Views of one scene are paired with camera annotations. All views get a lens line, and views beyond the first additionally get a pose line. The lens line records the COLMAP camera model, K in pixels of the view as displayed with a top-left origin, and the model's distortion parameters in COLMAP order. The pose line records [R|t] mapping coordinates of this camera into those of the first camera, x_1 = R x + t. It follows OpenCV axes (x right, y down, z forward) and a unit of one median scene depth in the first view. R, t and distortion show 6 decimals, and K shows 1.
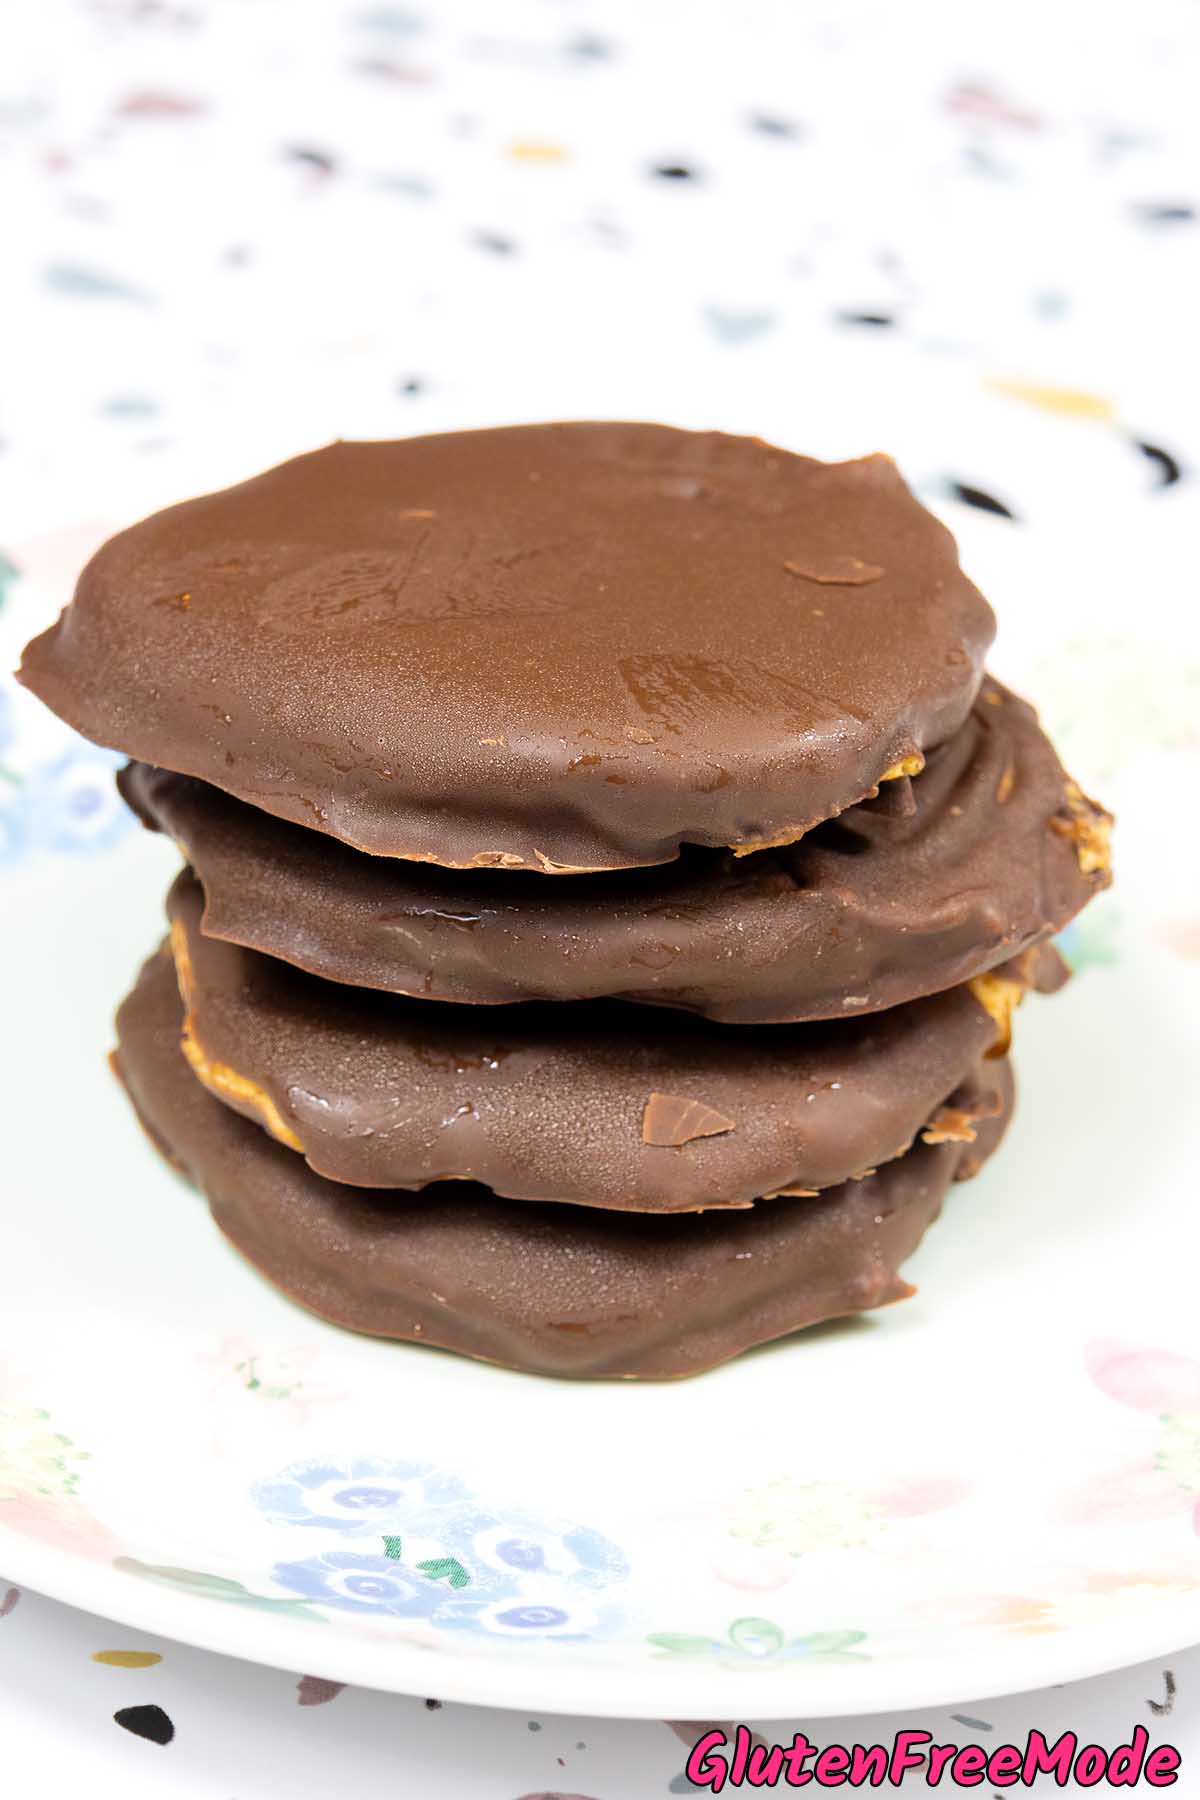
lens RADIAL K [[6604.4, 0, 600.0], [0, 6604.4, 900.0], [0, 0, 1]] dist [-0.117057, -2.837230]
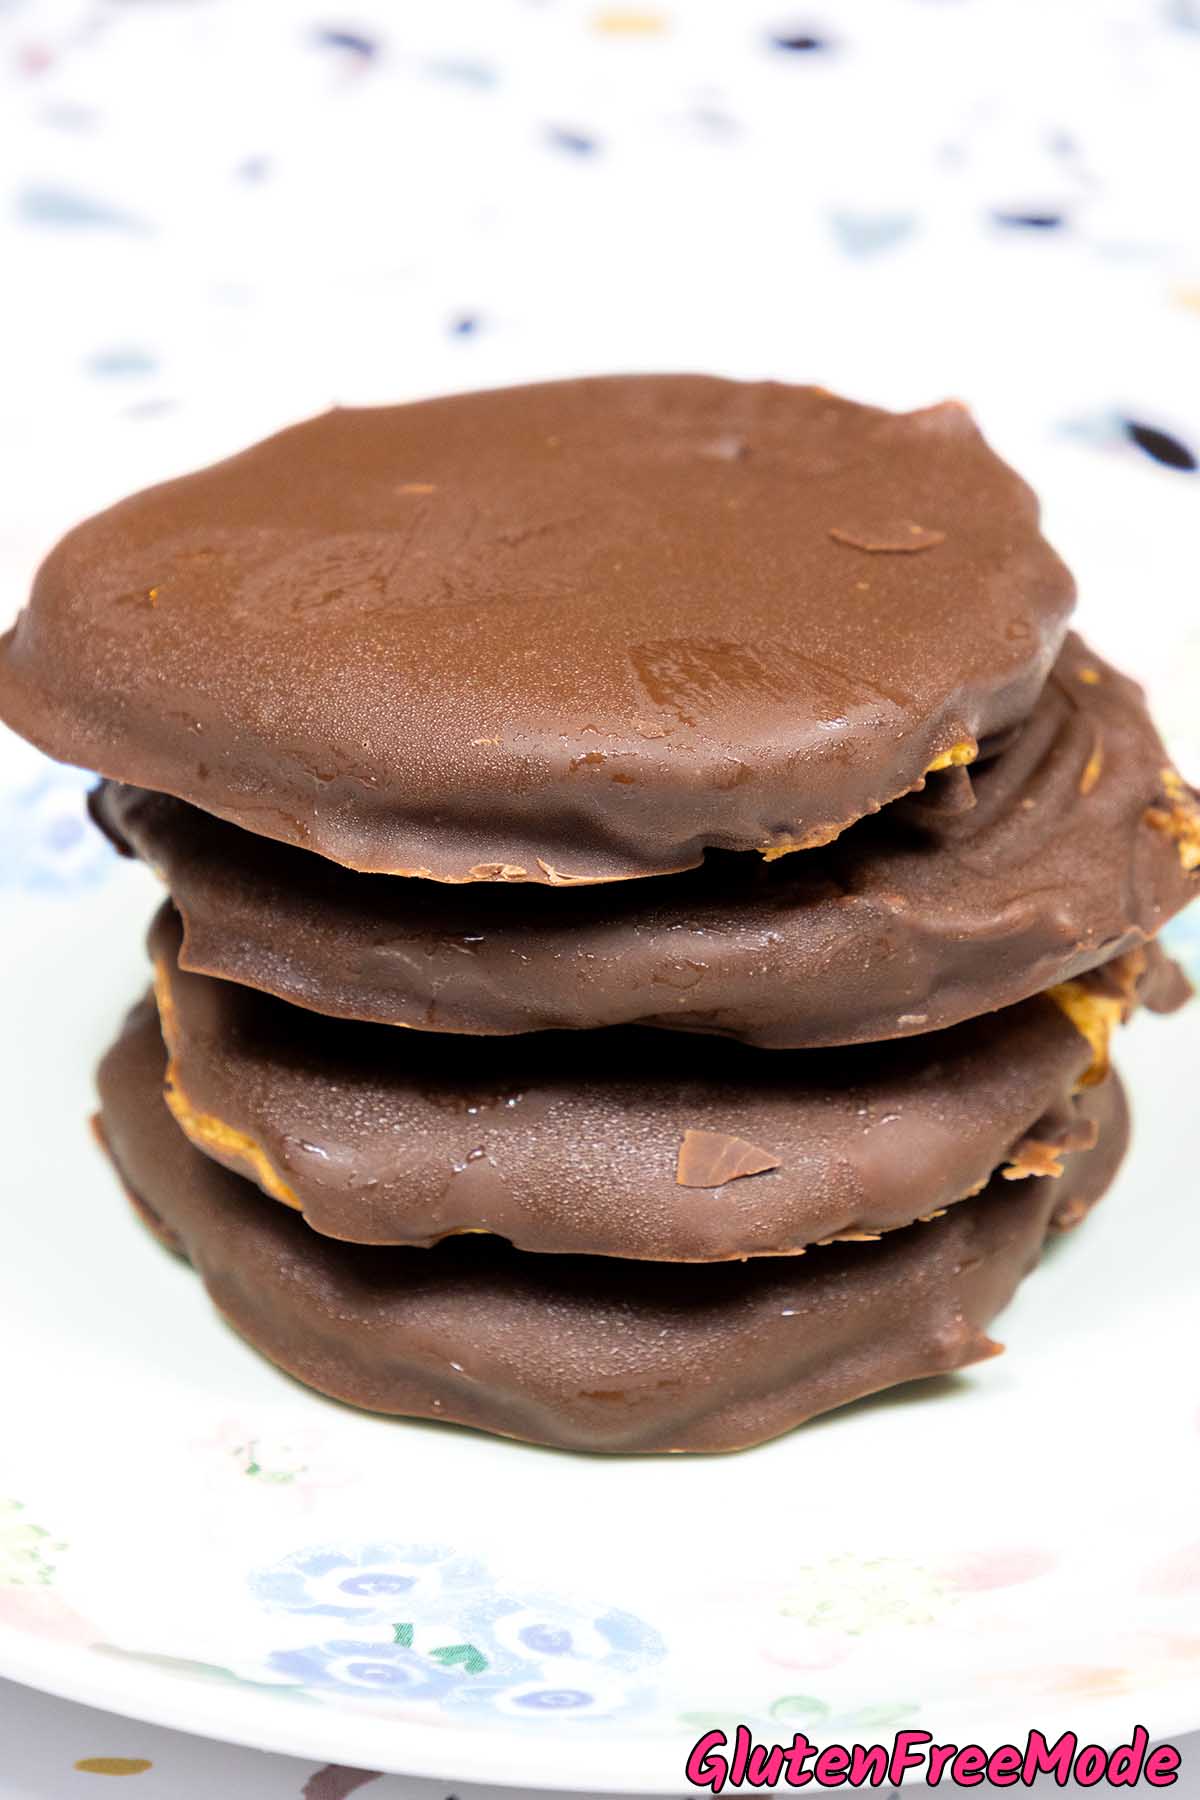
lens RADIAL K [[10068.4, 0, 600.0], [0, 10068.4, 900.0], [0, 0, 1]] dist [-0.231927, 3.760714]
pose [[0.998669, -0.033224, -0.039446, 0.050670], [0.032717, 0.999374, -0.013425, 0.016036], [0.039868, 0.012116, 0.999131, -0.360382]]
